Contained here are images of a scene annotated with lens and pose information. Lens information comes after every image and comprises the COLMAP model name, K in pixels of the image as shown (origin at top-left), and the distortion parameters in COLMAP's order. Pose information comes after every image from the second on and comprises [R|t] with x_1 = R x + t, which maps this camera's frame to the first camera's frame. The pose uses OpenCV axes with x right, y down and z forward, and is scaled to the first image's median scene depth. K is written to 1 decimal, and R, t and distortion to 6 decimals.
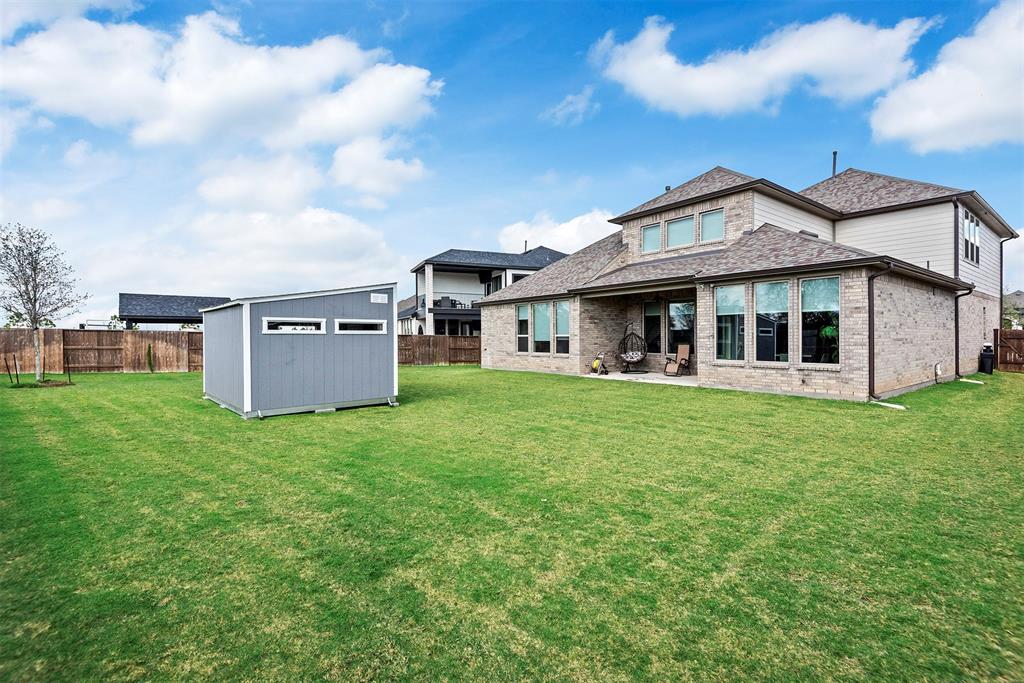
lens RADIAL K [[466.5, 0, 516.9], [0, 466.5, 339.4], [0, 0, 1]] dist [0.000291, 0.000015]
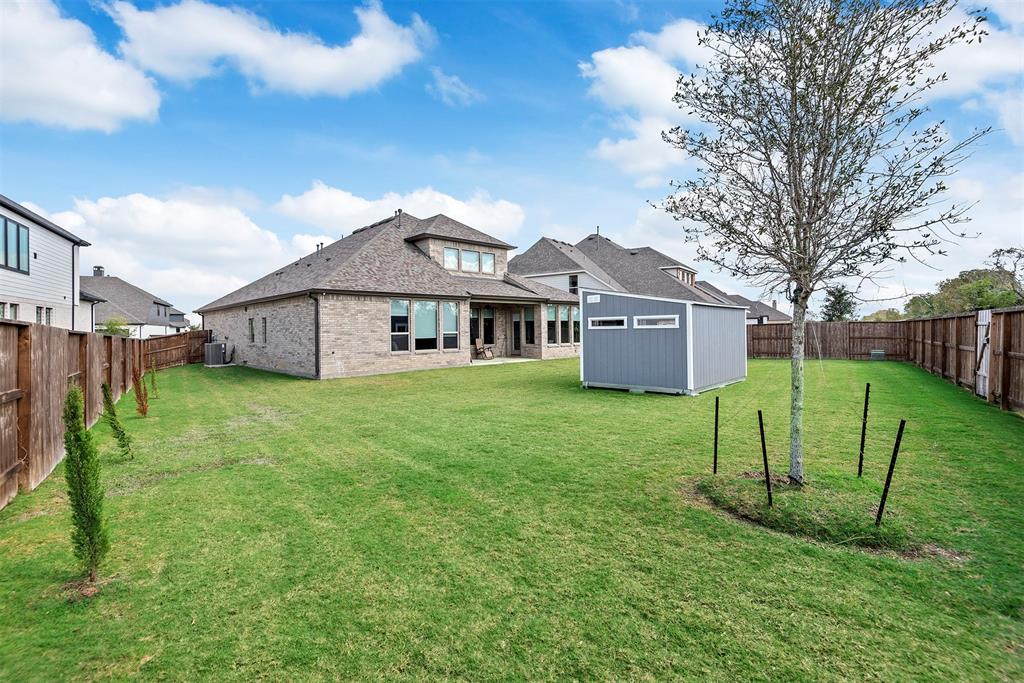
lens RADIAL K [[466.5, 0, 512.9], [0, 466.5, 333.8], [0, 0, 1]] dist [0.000291, 0.000015]
pose [[-0.123140, -0.006391, 0.992369, -1.069238], [0.018482, 0.999791, 0.008732, -0.013081], [-0.992217, 0.019416, -0.122996, 1.020253]]
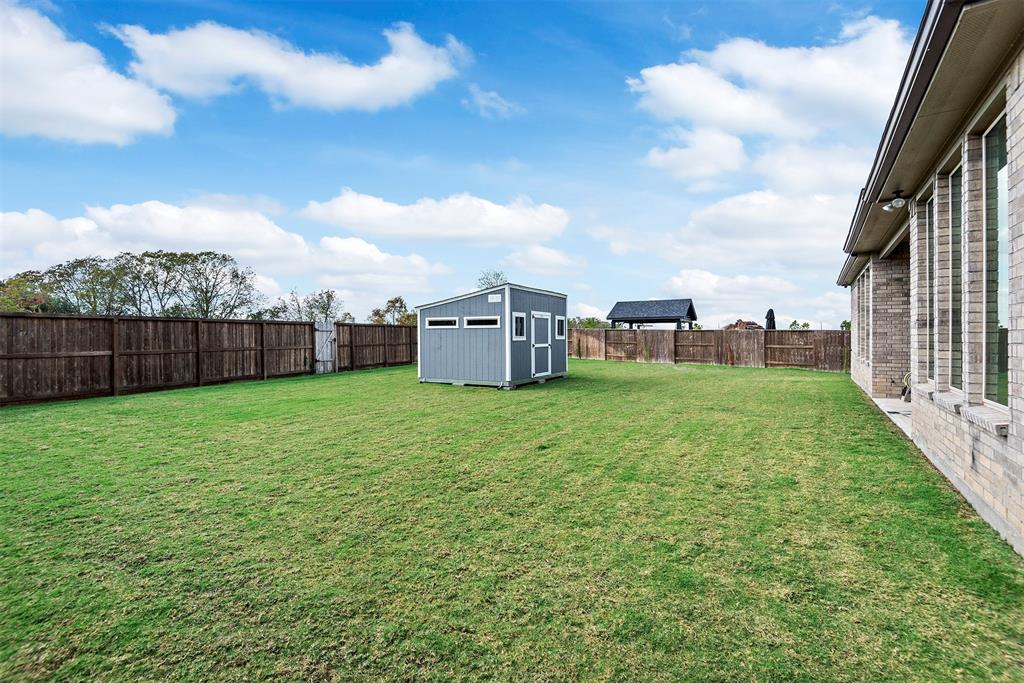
lens RADIAL K [[466.5, 0, 511.2], [0, 466.5, 339.0], [0, 0, 1]] dist [0.000291, 0.000015]
pose [[0.321857, 0.007568, -0.946758, 0.679250], [-0.005842, 0.999965, 0.006008, 0.007495], [0.946770, 0.003597, 0.321890, 0.519926]]
